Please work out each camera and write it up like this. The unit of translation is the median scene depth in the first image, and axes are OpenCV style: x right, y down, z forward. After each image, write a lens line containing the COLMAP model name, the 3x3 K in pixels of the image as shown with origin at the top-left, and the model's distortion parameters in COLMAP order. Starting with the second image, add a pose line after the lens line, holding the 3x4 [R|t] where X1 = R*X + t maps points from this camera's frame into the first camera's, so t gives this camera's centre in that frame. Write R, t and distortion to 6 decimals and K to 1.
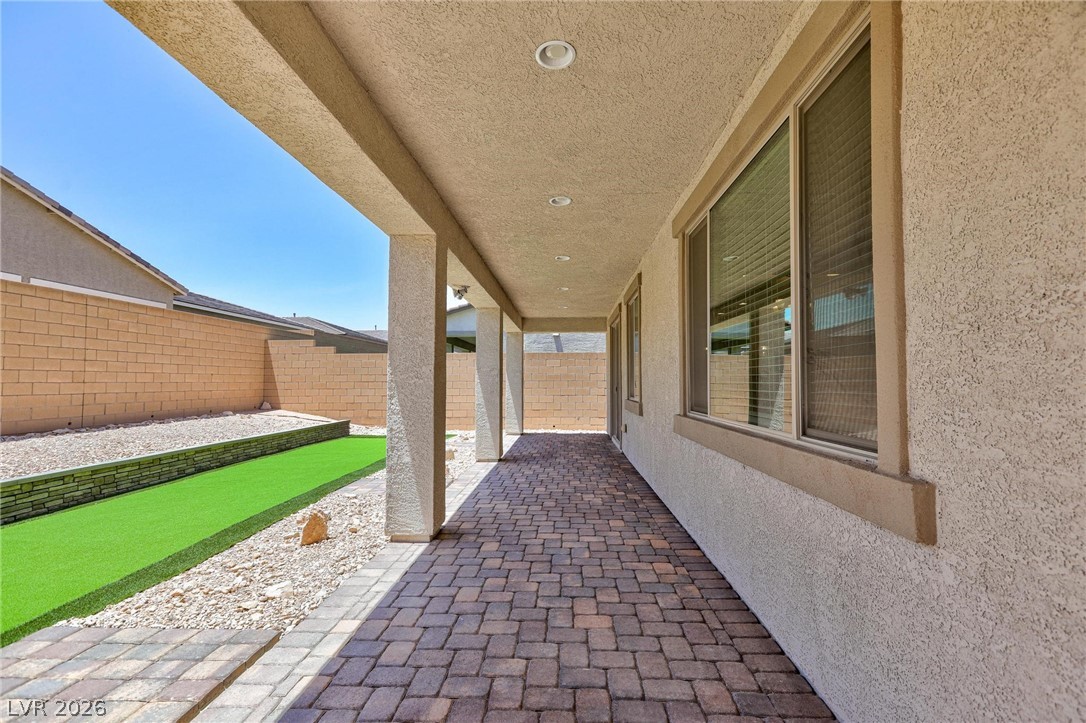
lens RADIAL K [[478.7, 0, 543.0], [0, 478.7, 361.5], [0, 0, 1]] dist [0.011561, 0.000259]
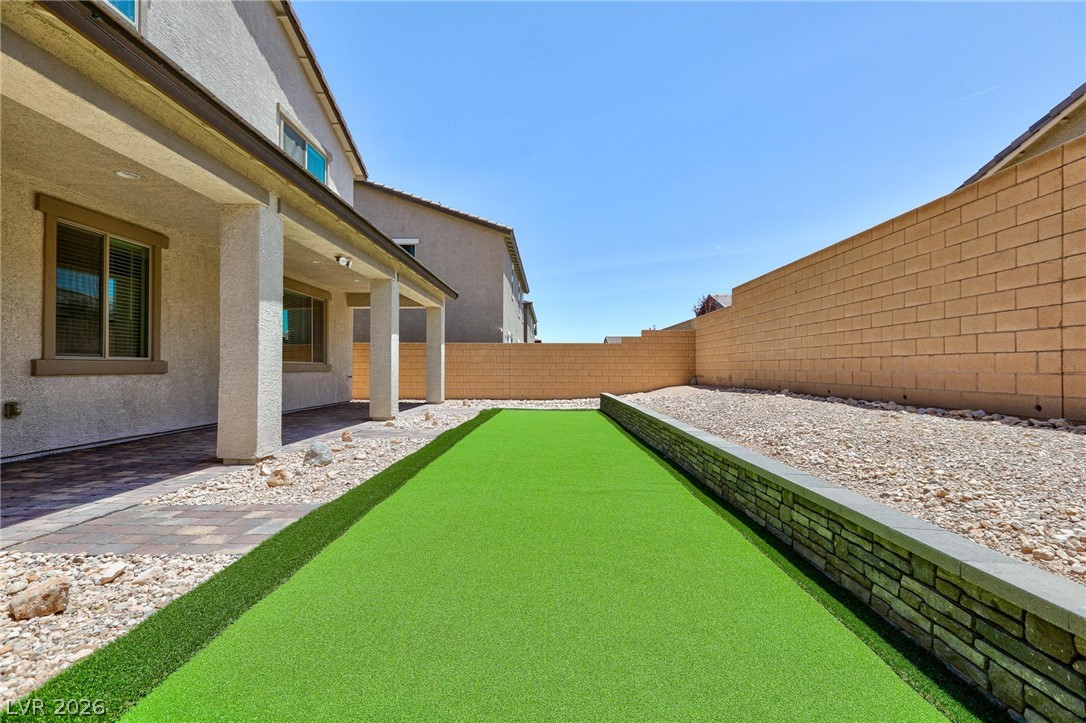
lens RADIAL K [[478.7, 0, 543.0], [0, 478.7, 361.5], [0, 0, 1]] dist [0.011561, 0.000259]
pose [[-0.998842, -0.000015, -0.048116, -0.420317], [0.002576, 0.998549, -0.053795, 0.106007], [0.048047, -0.053857, -0.997392, 1.508522]]
